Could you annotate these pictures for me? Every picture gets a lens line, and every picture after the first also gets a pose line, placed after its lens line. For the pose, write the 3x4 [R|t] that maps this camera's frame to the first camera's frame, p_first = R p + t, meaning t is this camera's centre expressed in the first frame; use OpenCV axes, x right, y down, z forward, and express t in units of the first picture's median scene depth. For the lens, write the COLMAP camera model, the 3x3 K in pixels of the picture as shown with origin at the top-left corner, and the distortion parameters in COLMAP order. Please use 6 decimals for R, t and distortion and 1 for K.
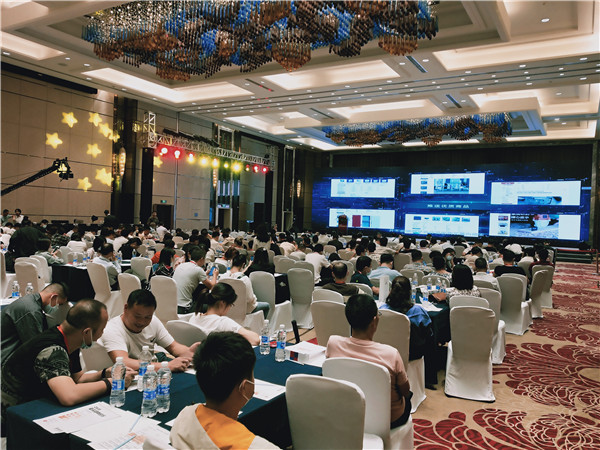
lens RADIAL K [[481.2, 0, 300.0], [0, 481.2, 225.0], [0, 0, 1]] dist [0.072124, -0.134916]
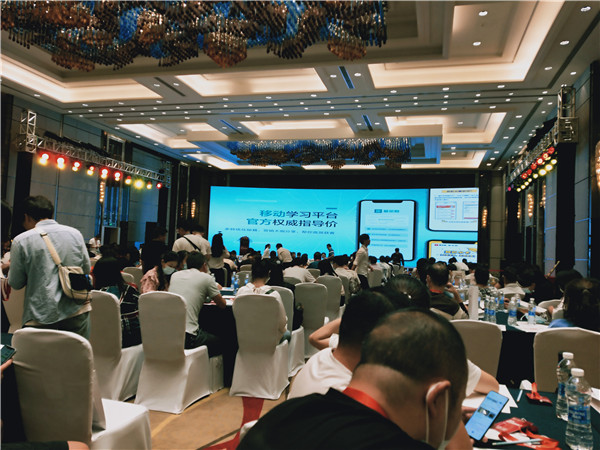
lens RADIAL K [[481.2, 0, 300.0], [0, 481.2, 225.0], [0, 0, 1]] dist [0.072124, -0.134916]
pose [[0.967061, 0.019269, 0.253814, -0.063473], [-0.005323, 0.998443, -0.055519, 0.011527], [-0.254489, 0.052340, 0.965658, 0.070929]]
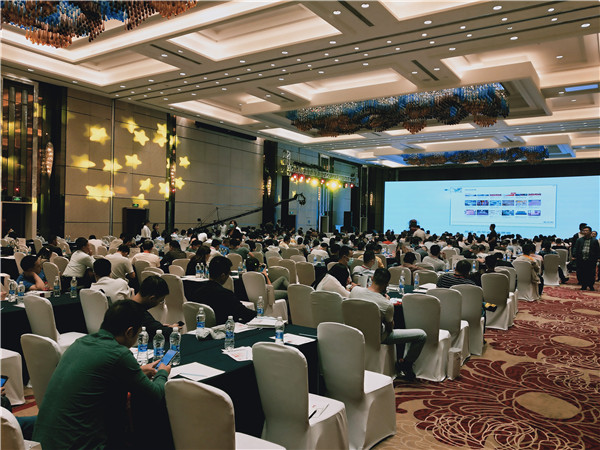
lens RADIAL K [[481.2, 0, 300.0], [0, 481.2, 225.0], [0, 0, 1]] dist [0.072124, -0.134916]
pose [[0.998559, -0.017120, -0.050868, -0.201678], [0.016717, 0.999826, -0.008322, -0.001466], [0.051002, 0.007459, 0.998671, -0.405176]]
